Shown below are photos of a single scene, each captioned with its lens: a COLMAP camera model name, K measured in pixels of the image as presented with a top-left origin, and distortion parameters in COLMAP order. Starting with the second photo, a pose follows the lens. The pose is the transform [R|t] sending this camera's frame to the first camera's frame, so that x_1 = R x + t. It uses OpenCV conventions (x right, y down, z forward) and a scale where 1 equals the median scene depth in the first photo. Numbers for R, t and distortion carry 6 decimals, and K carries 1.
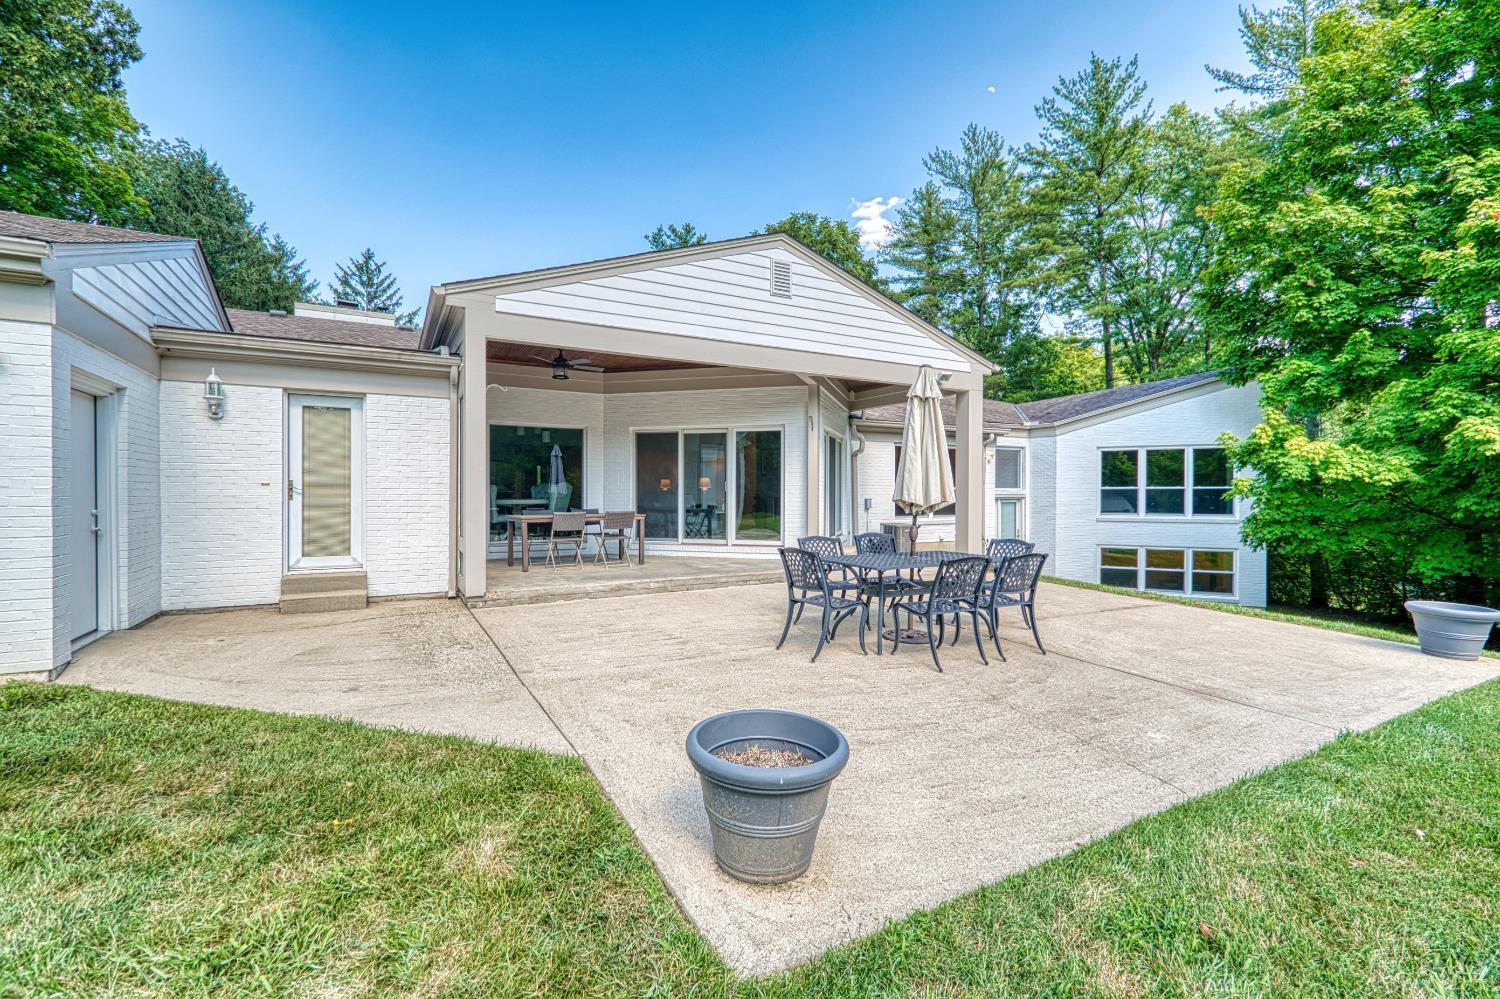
lens RADIAL K [[656.5, 0, 752.2], [0, 656.5, 497.1], [0, 0, 1]] dist [0.003572, -0.000813]
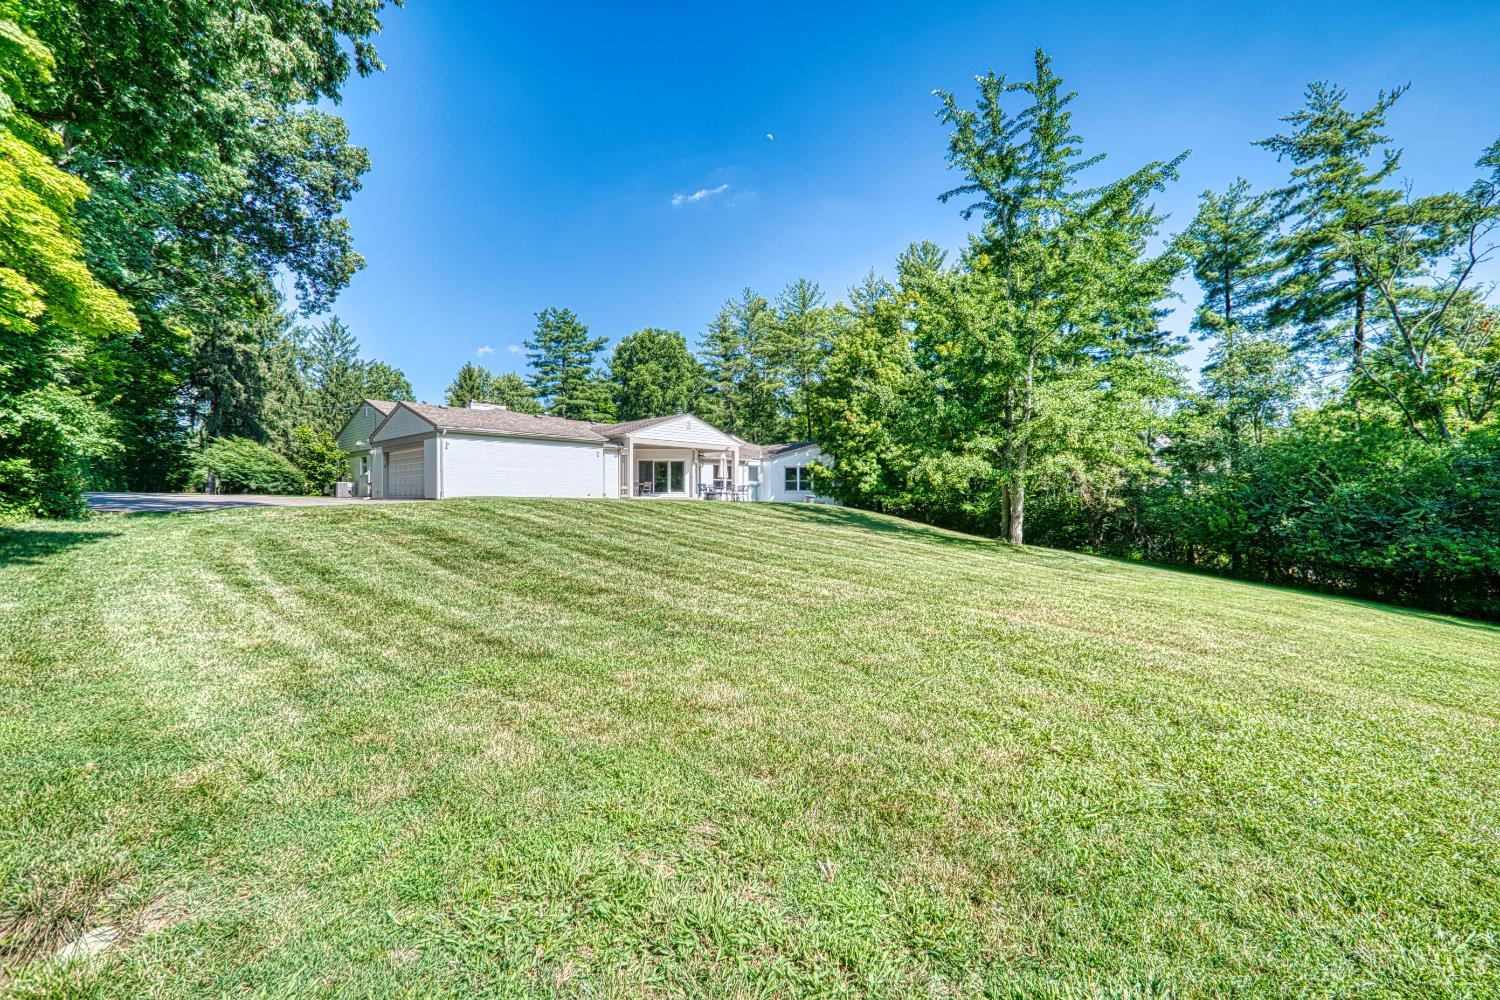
lens RADIAL K [[656.5, 0, 752.2], [0, 656.5, 497.6], [0, 0, 1]] dist [0.003572, -0.000813]
pose [[0.955772, 0.001752, 0.294103, -0.544194], [0.003435, 0.999848, -0.017121, 0.135209], [-0.294088, 0.017374, 0.955620, -2.139344]]
